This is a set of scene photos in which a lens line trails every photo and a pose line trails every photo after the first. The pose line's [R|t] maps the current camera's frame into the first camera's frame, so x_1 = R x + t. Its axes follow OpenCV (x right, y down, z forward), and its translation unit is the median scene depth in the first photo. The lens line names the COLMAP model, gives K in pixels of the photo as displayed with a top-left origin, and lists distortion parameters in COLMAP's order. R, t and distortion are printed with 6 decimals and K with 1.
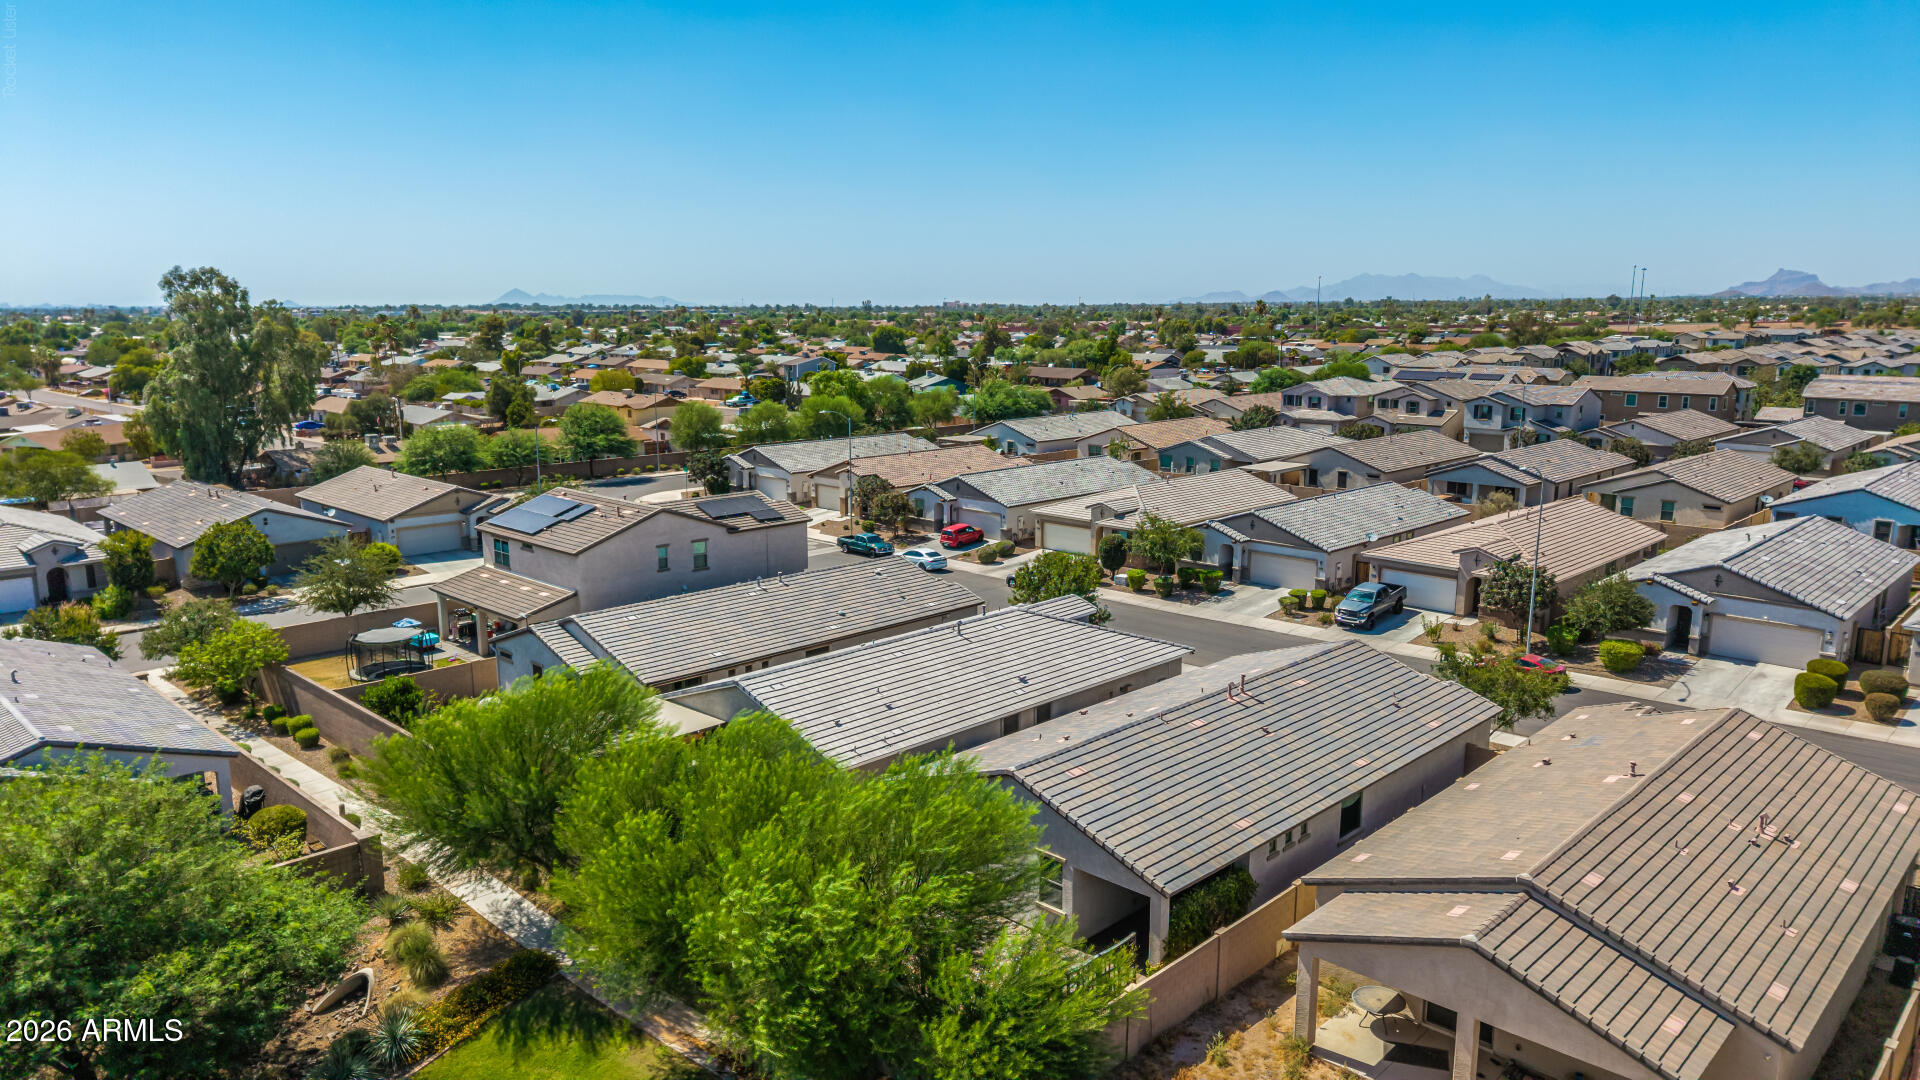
lens RADIAL K [[1283.2, 0, 961.6], [0, 1283.2, 539.4], [0, 0, 1]] dist [0.027700, -0.032311]
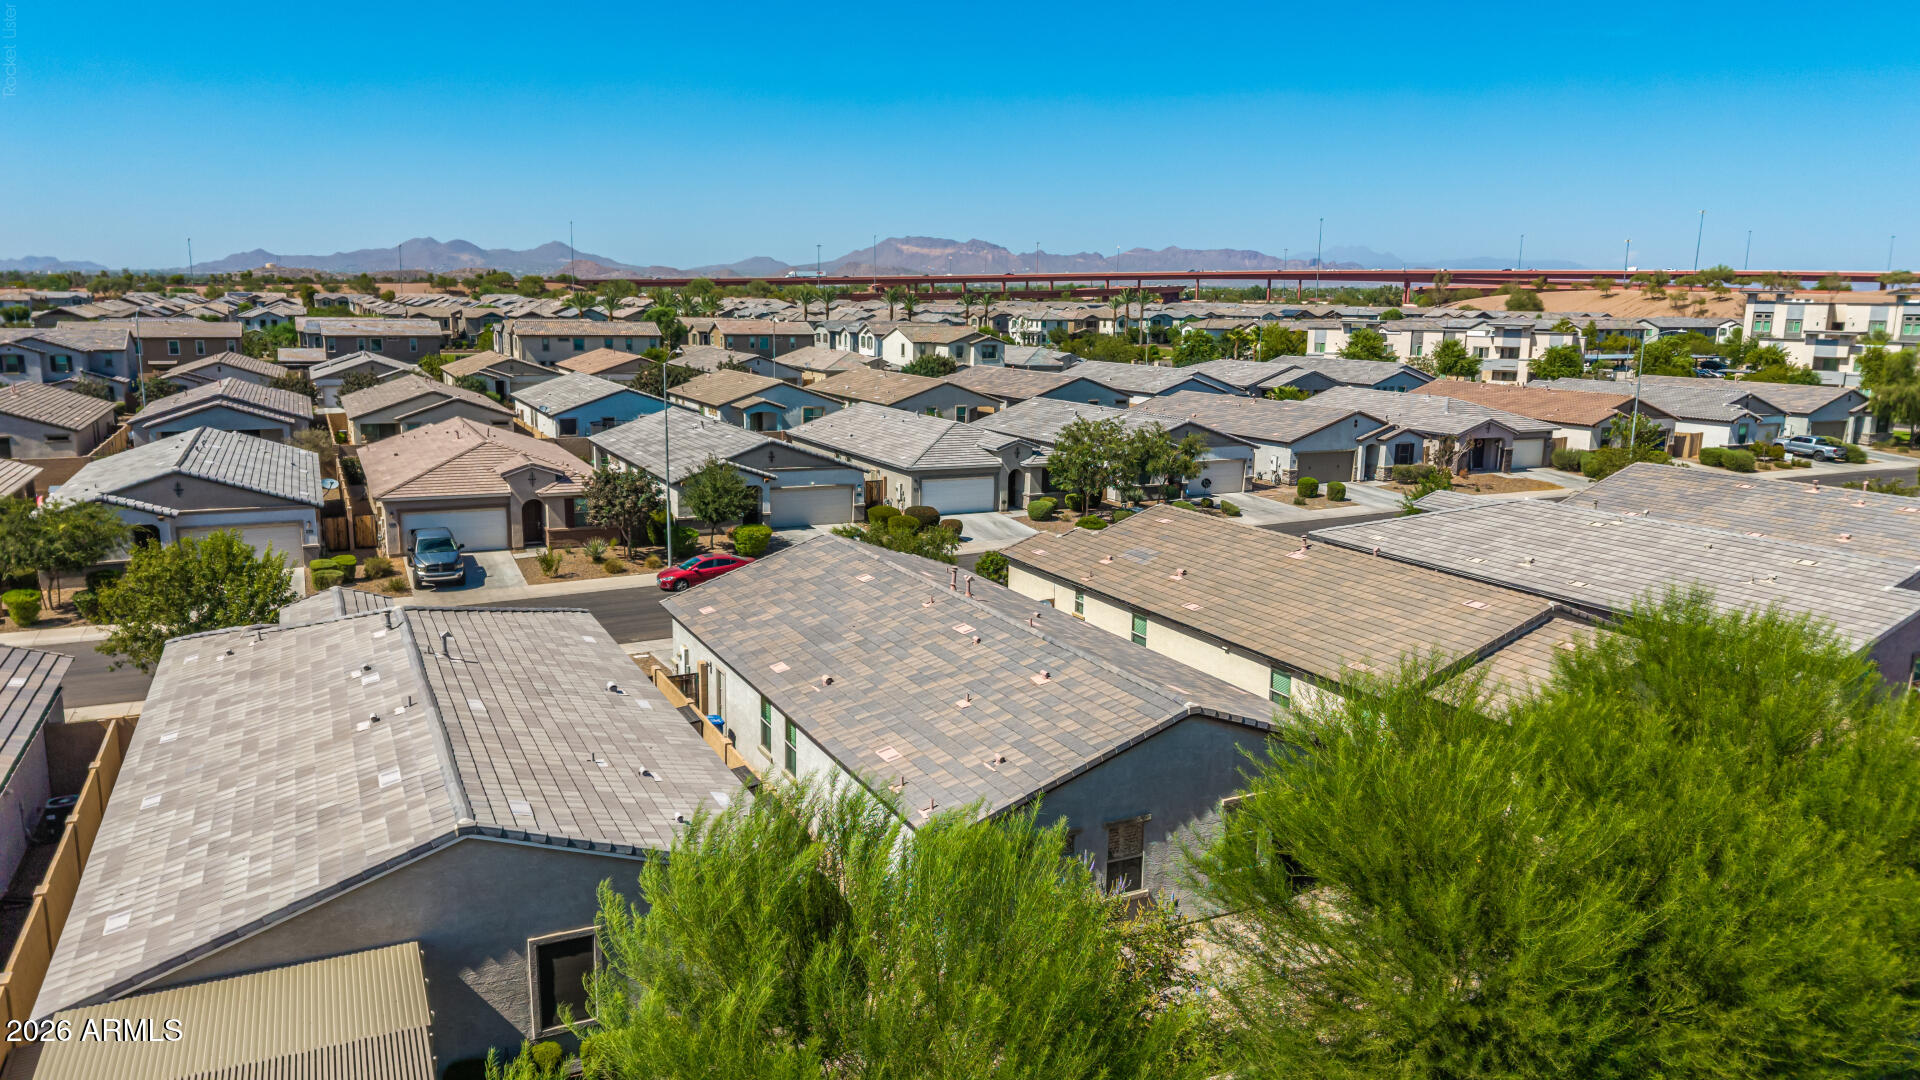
lens RADIAL K [[1283.2, 0, 961.6], [0, 1283.2, 539.4], [0, 0, 1]] dist [0.027700, -0.032311]
pose [[0.324625, -0.172727, 0.929938, -0.374946], [0.157033, 0.979381, 0.127093, -0.011686], [-0.932716, 0.104773, 0.345055, 0.545164]]
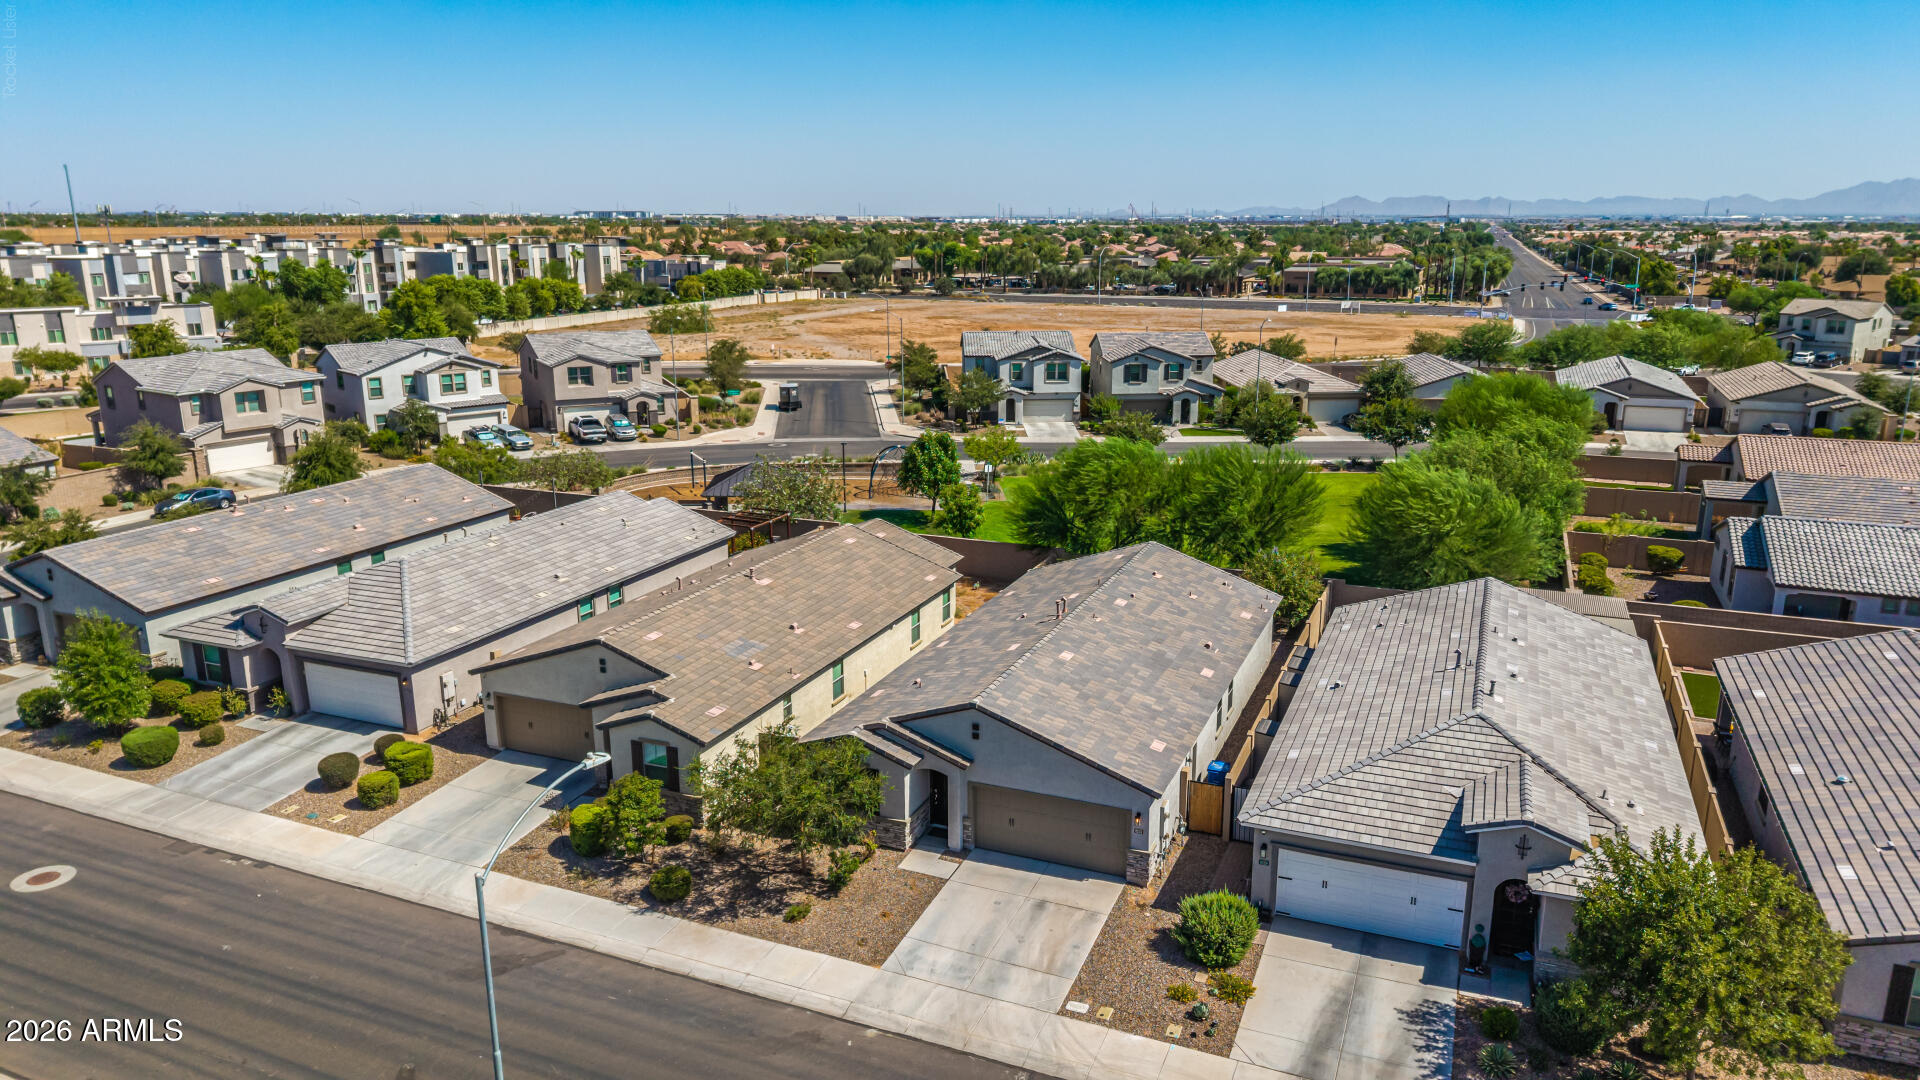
lens RADIAL K [[1284.2, 0, 960.0], [0, 1284.2, 540.0], [0, 0, 1]] dist [0.058009, -0.099139]
pose [[-0.931725, 0.091508, -0.351448, 0.484752], [-0.061742, 0.913733, 0.401597, -0.257114], [0.357879, 0.395877, -0.845697, 1.356104]]
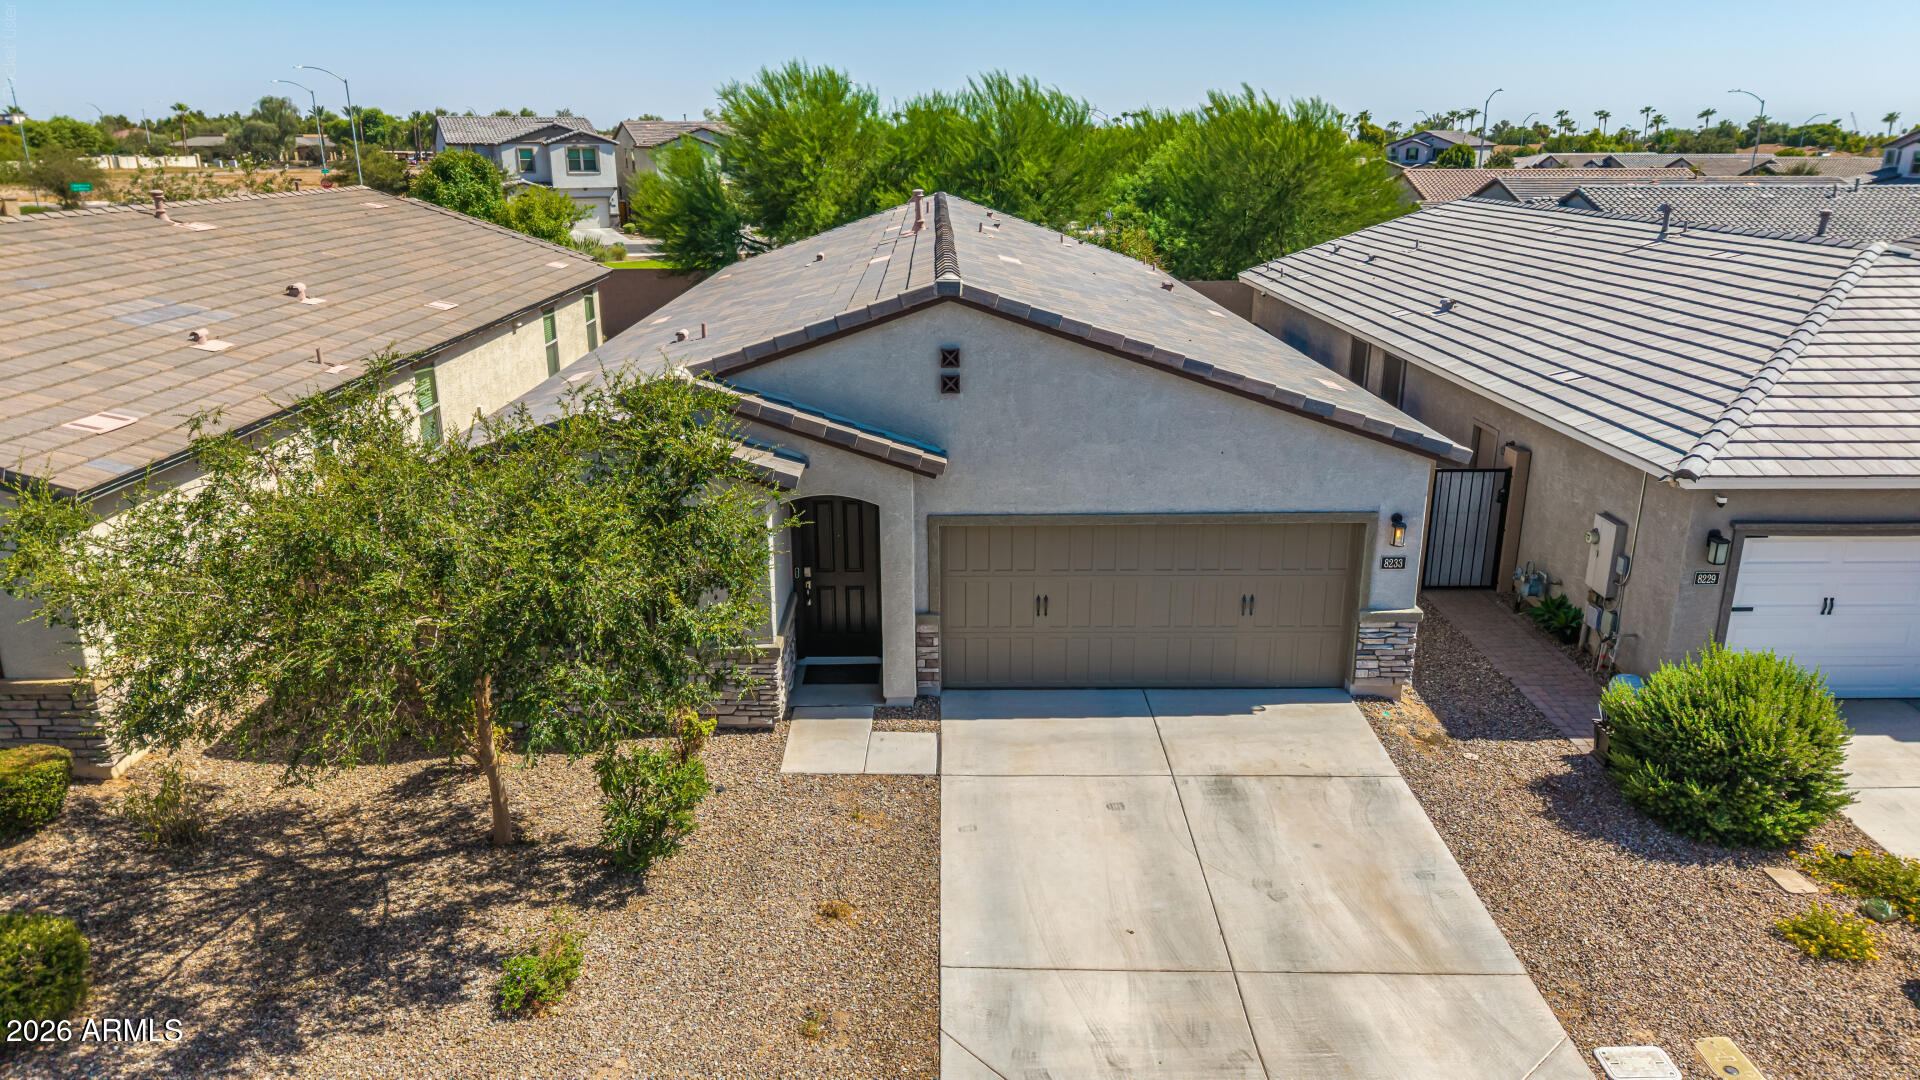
lens RADIAL K [[1283.2, 0, 961.6], [0, 1283.2, 539.4], [0, 0, 1]] dist [0.027700, -0.032311]
pose [[-0.704902, 0.213262, -0.676485, 0.424644], [-0.127671, 0.900006, 0.416760, 0.012512], [0.697720, 0.380143, -0.607189, 1.015966]]
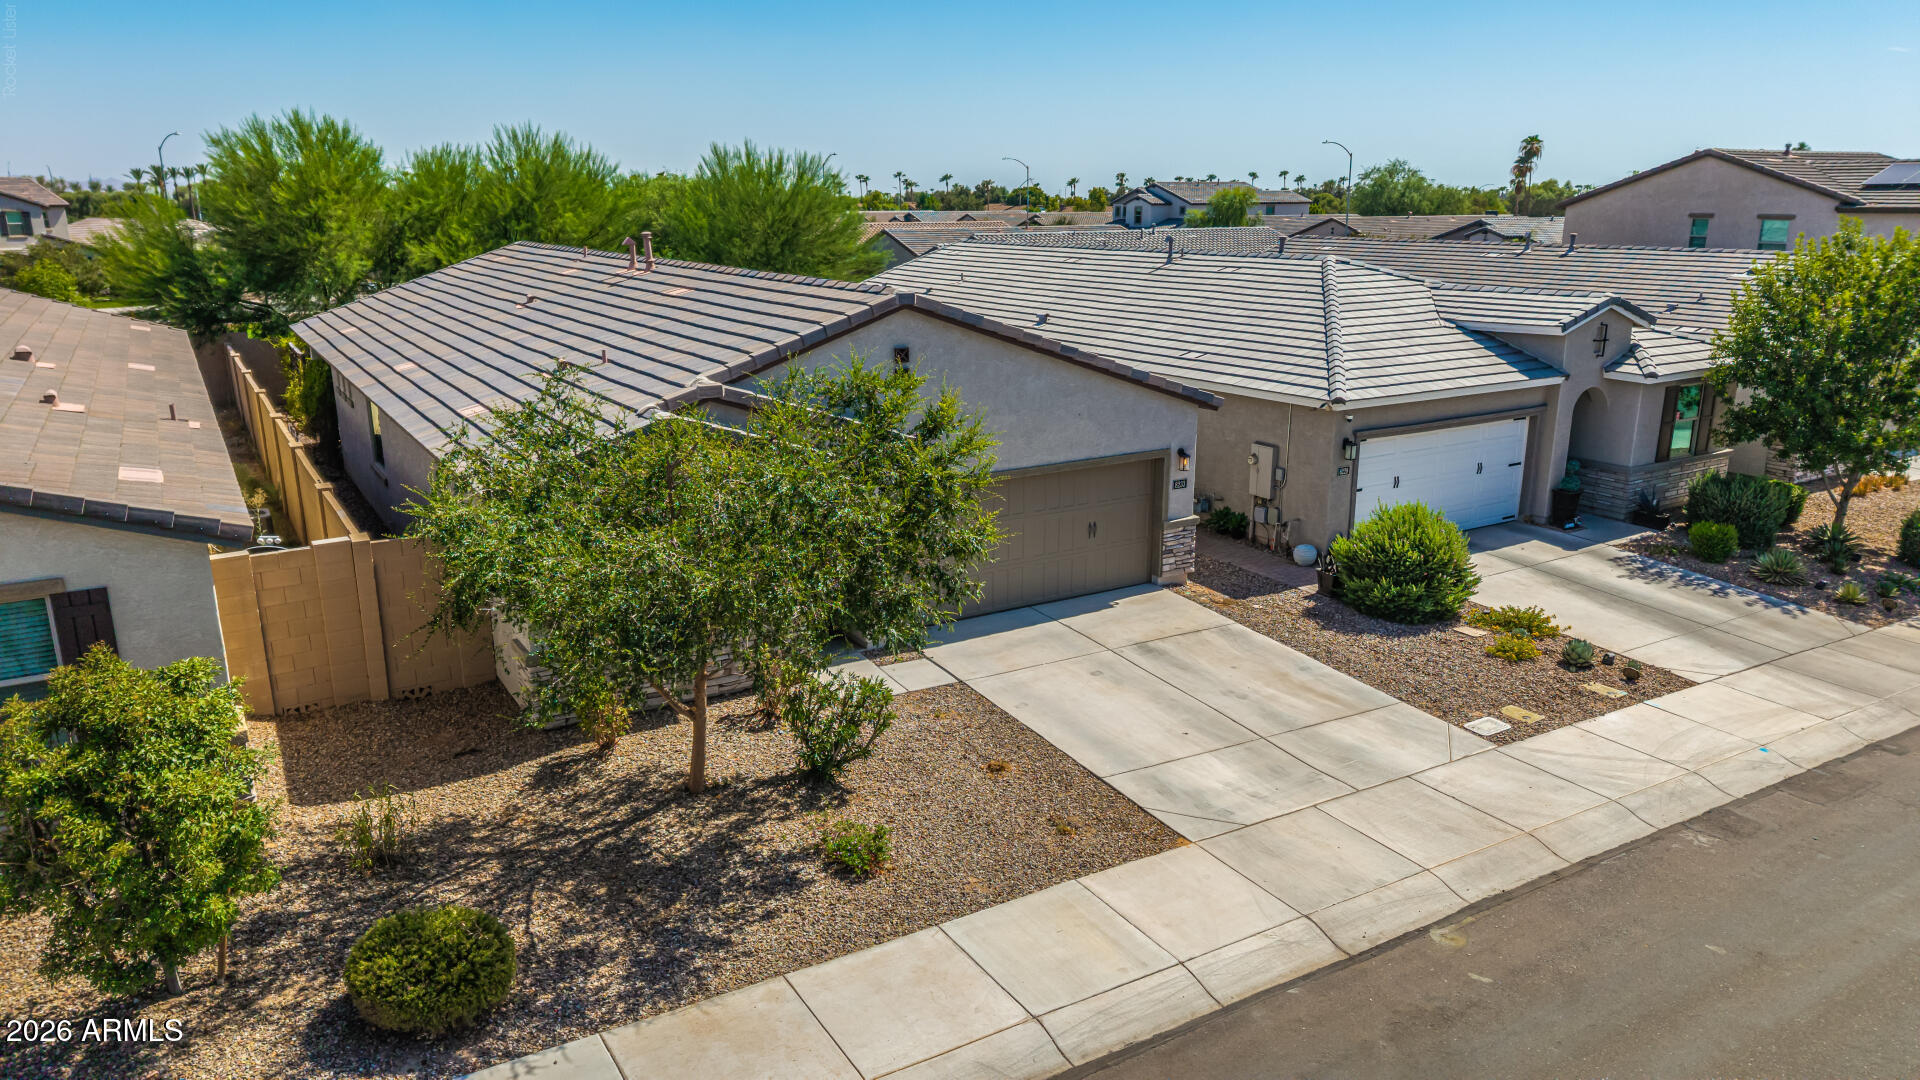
lens RADIAL K [[1281.0, 0, 960.9], [0, 1281.0, 533.1], [0, 0, 1]] dist [0.032748, -0.032950]
pose [[-0.250149, 0.247132, -0.936136, 0.537262], [-0.173141, 0.939873, 0.294384, 0.029802], [0.952600, 0.235723, -0.192320, 0.940578]]
